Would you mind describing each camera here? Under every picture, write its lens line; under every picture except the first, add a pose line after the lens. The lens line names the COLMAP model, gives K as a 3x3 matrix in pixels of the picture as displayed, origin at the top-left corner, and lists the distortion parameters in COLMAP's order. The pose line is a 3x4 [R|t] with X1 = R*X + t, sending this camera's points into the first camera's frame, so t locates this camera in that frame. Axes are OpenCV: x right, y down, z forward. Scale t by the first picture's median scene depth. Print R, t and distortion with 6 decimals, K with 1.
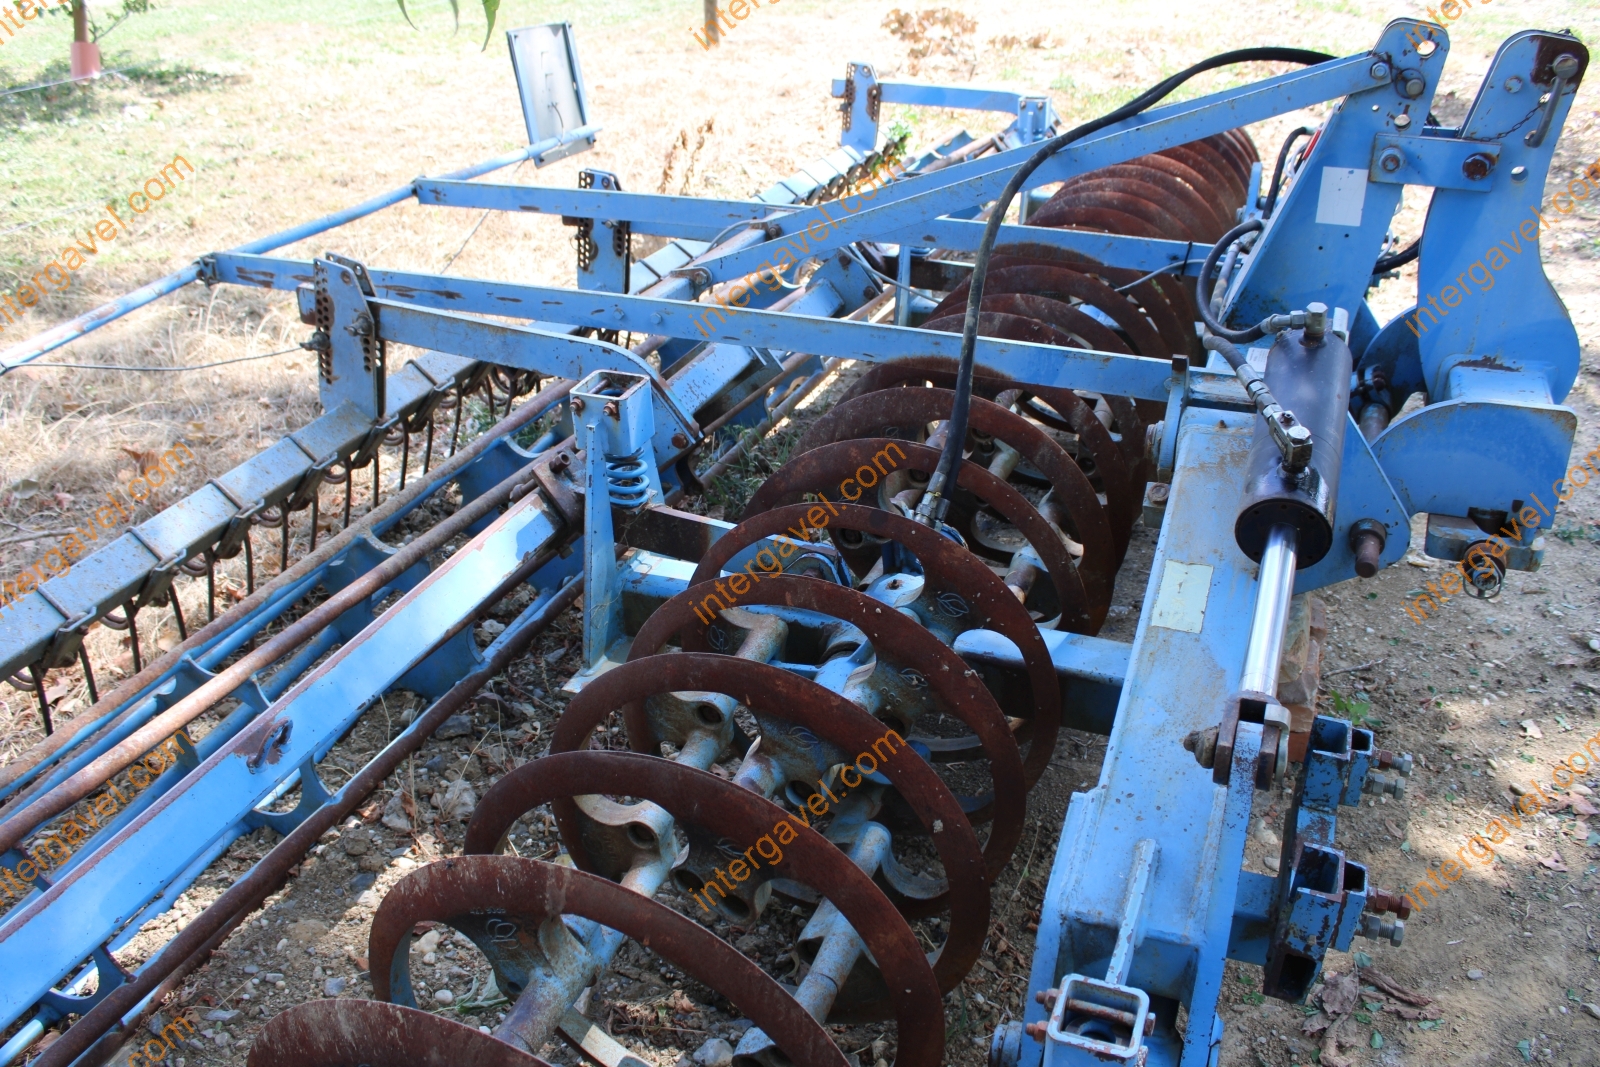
lens RADIAL K [[1345.3, 0, 792.1], [0, 1345.3, 526.8], [0, 0, 1]] dist [-0.163916, 0.150276]
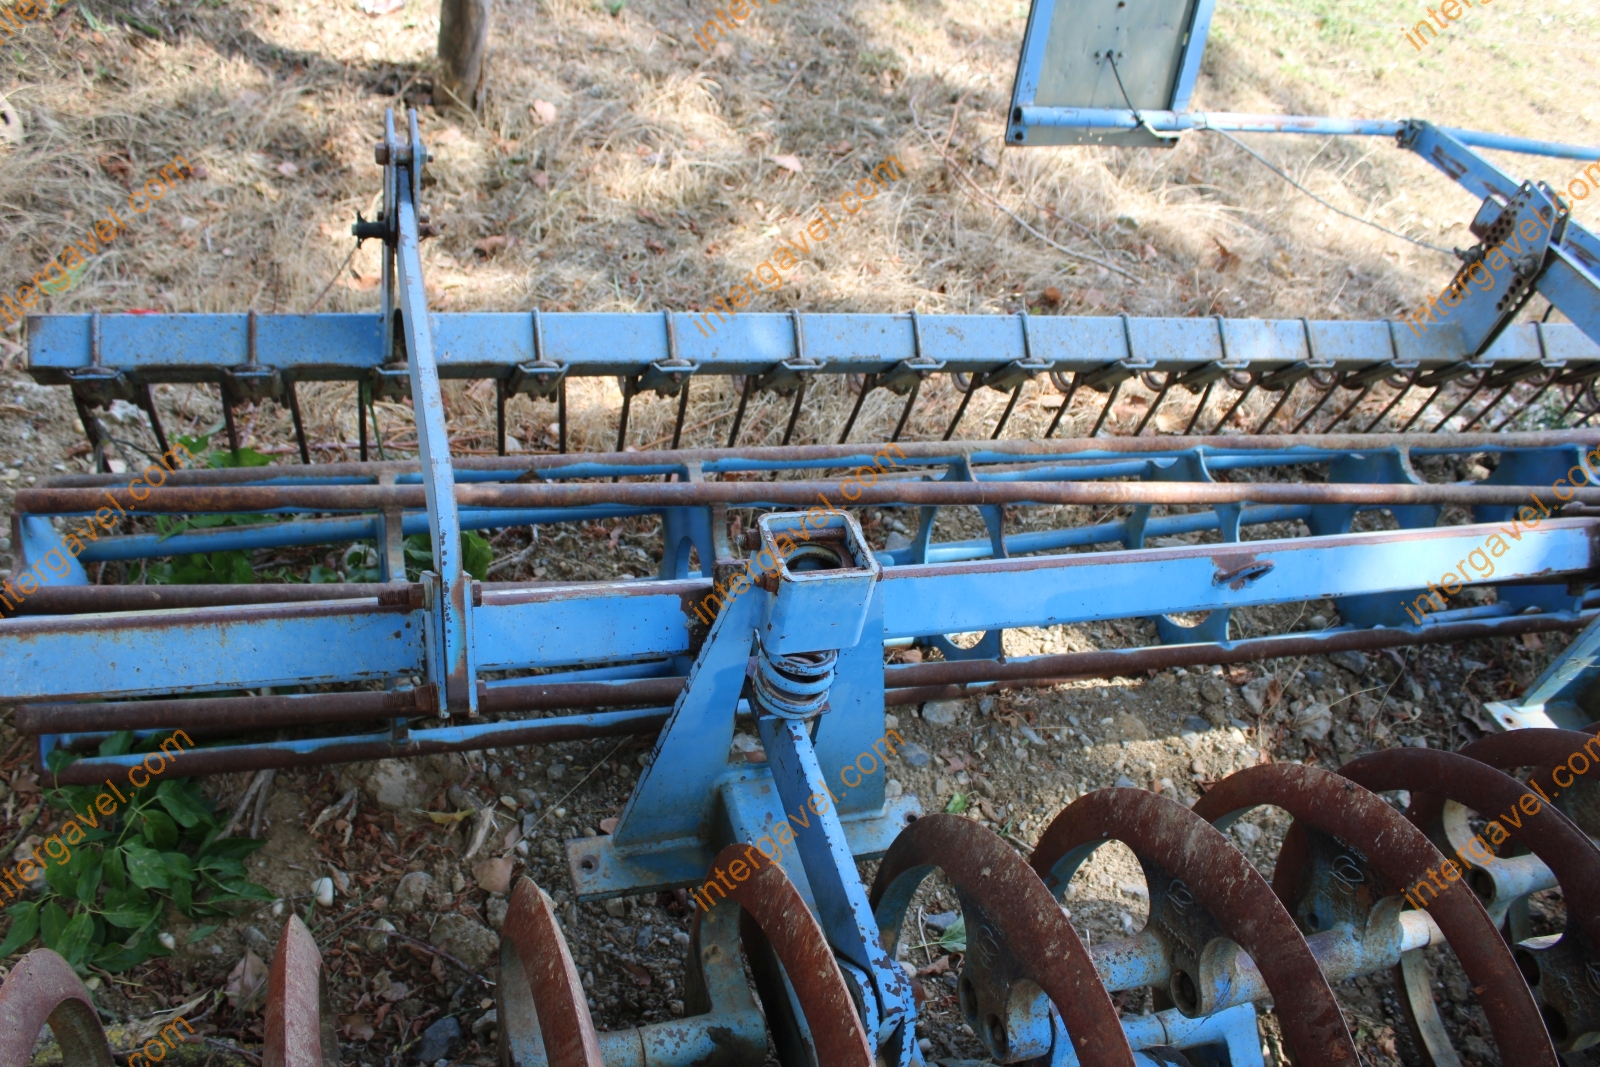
lens RADIAL K [[1345.3, 0, 792.1], [0, 1345.3, 526.8], [0, 0, 1]] dist [-0.163916, 0.150276]
pose [[0.622935, 0.589900, -0.513779, -0.076295], [-0.535176, 0.800395, 0.270103, 0.033158], [0.570560, 0.106706, 0.814294, -0.041303]]
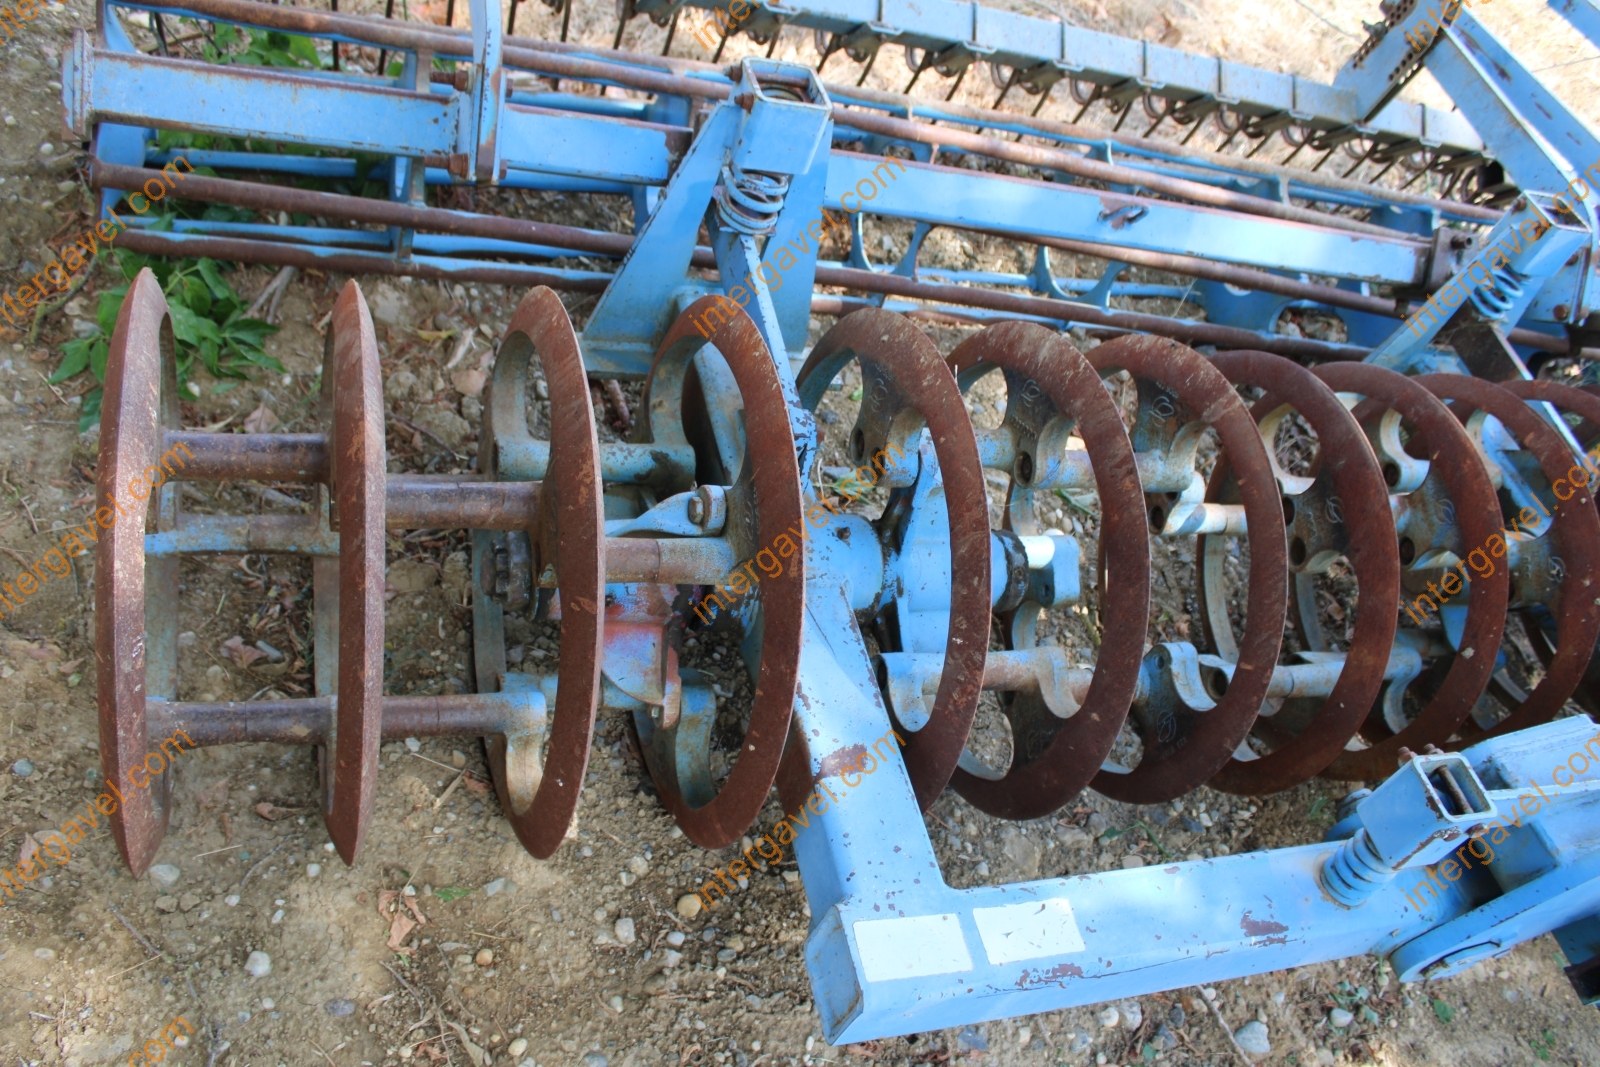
lens RADIAL K [[1345.3, 0, 792.1], [0, 1345.3, 526.8], [0, 0, 1]] dist [-0.163916, 0.150276]
pose [[0.564635, 0.732443, -0.380415, 0.088063], [-0.652957, 0.678339, 0.336902, 0.109080], [0.504812, 0.058168, 0.861267, -0.165046]]
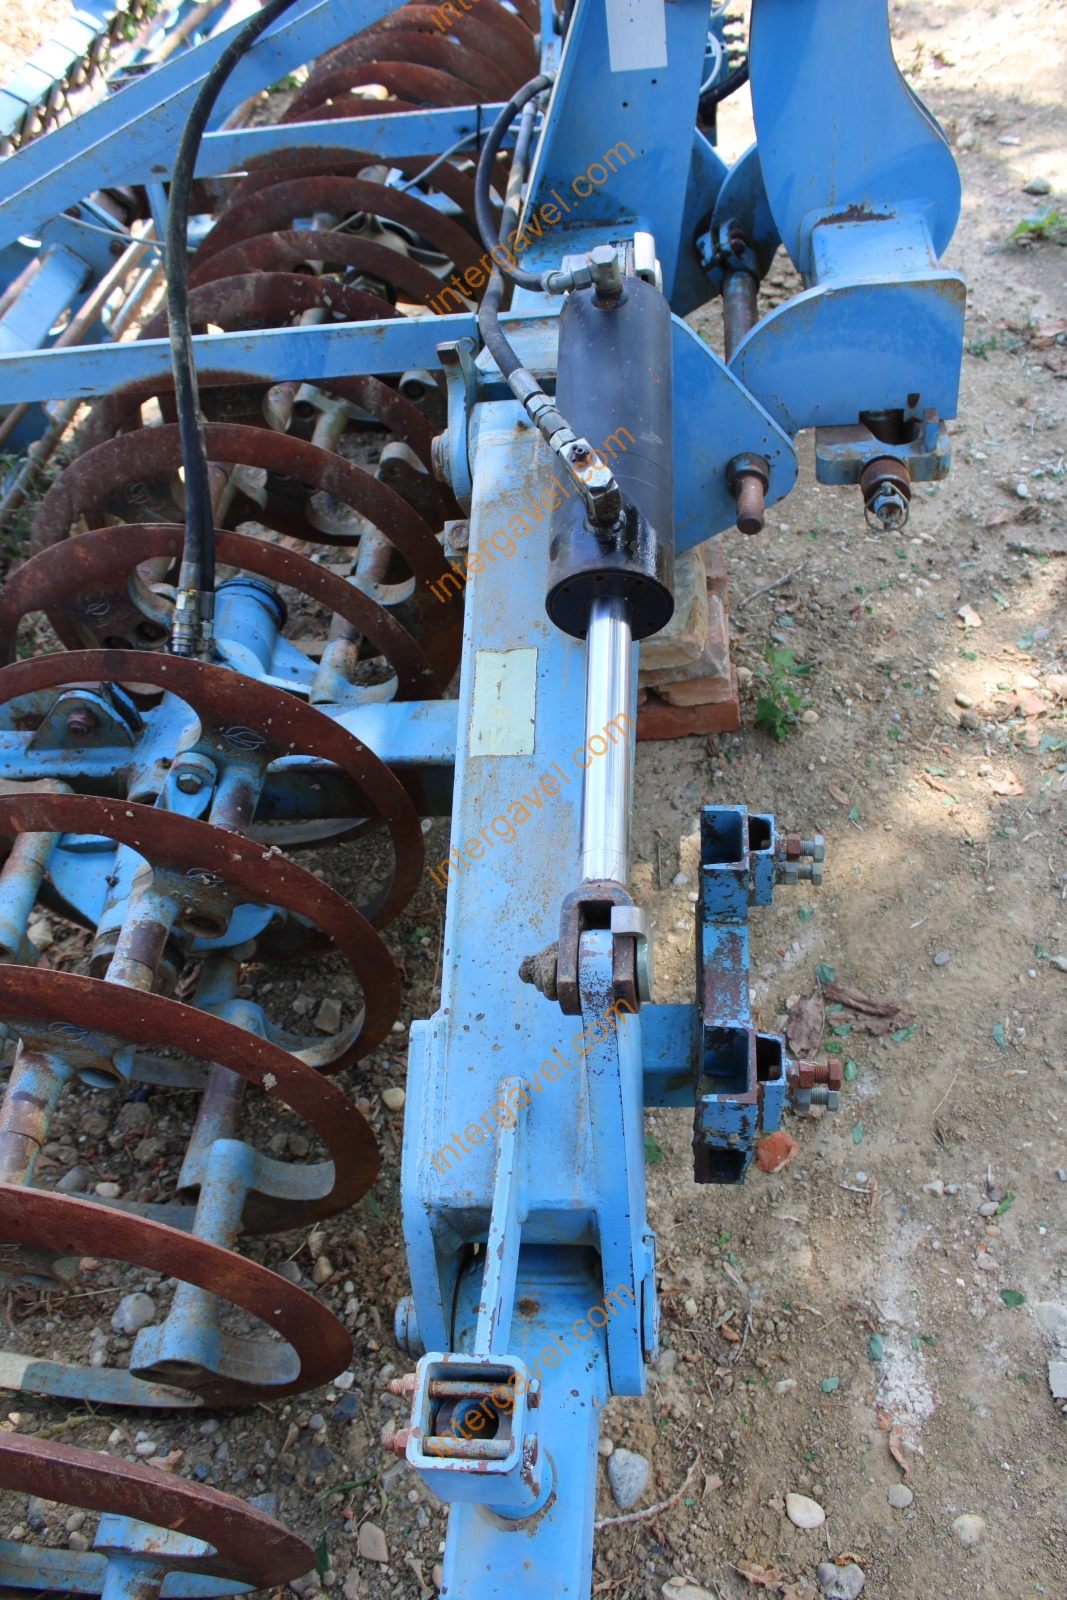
lens RADIAL K [[1345.3, 0, 533.5], [0, 1345.3, 800.0], [0, 0, 1]] dist [-0.163916, 0.150276]
pose [[0.949637, -0.284852, 0.130572, 0.141945], [0.228419, 0.914532, 0.333851, -0.109626], [-0.214510, -0.287212, 0.933539, 0.192008]]
